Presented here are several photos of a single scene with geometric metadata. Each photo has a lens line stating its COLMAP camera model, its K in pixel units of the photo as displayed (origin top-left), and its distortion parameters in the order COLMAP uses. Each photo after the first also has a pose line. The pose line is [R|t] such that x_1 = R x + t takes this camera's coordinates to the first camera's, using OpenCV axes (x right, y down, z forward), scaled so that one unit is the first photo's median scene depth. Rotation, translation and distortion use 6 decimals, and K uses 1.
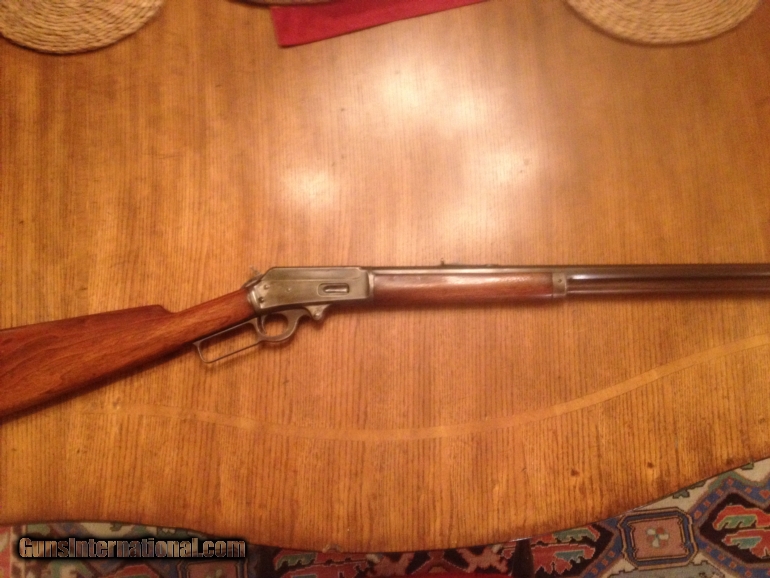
lens RADIAL K [[743.7, 0, 385.0], [0, 743.7, 289.0], [0, 0, 1]] dist [0.131987, -0.271202]
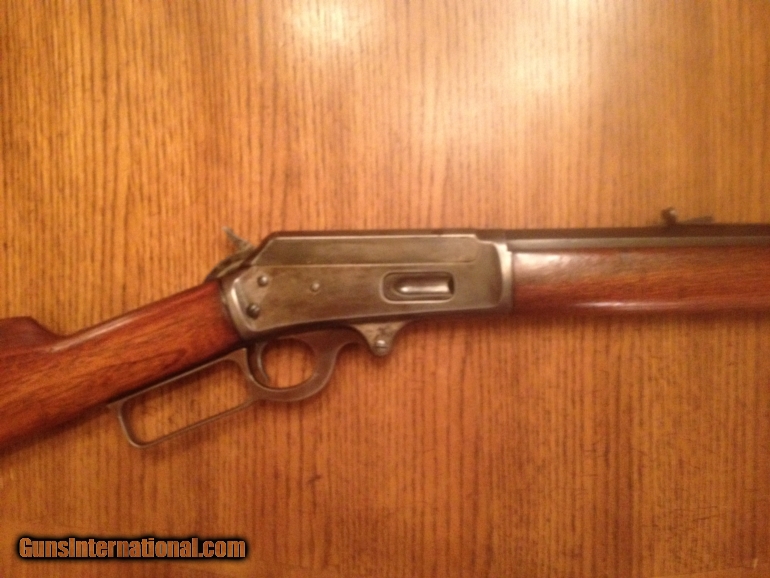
lens RADIAL K [[743.7, 0, 385.0], [0, 743.7, 289.0], [0, 0, 1]] dist [0.131987, -0.271202]
pose [[0.999890, -0.011850, -0.008930, -0.083602], [0.013520, 0.975555, 0.219340, -0.093333], [0.006113, -0.219437, 0.975608, 0.572052]]
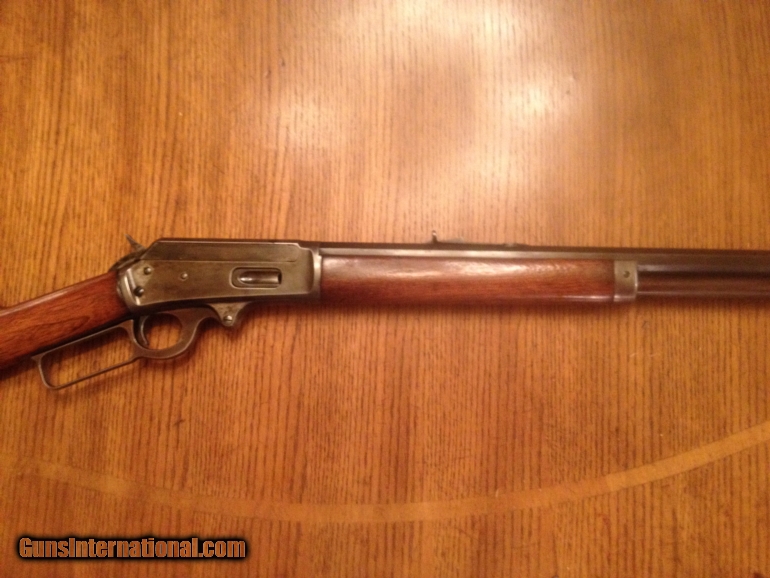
lens RADIAL K [[758.5, 0, 385.0], [0, 758.5, 289.0], [0, 0, 1]] dist [0.105420, -0.283994]
pose [[0.999511, 0.026018, -0.017349, 0.048642], [-0.024704, 0.997094, 0.072068, -0.037891], [0.019174, -0.071604, 0.997249, 0.370932]]
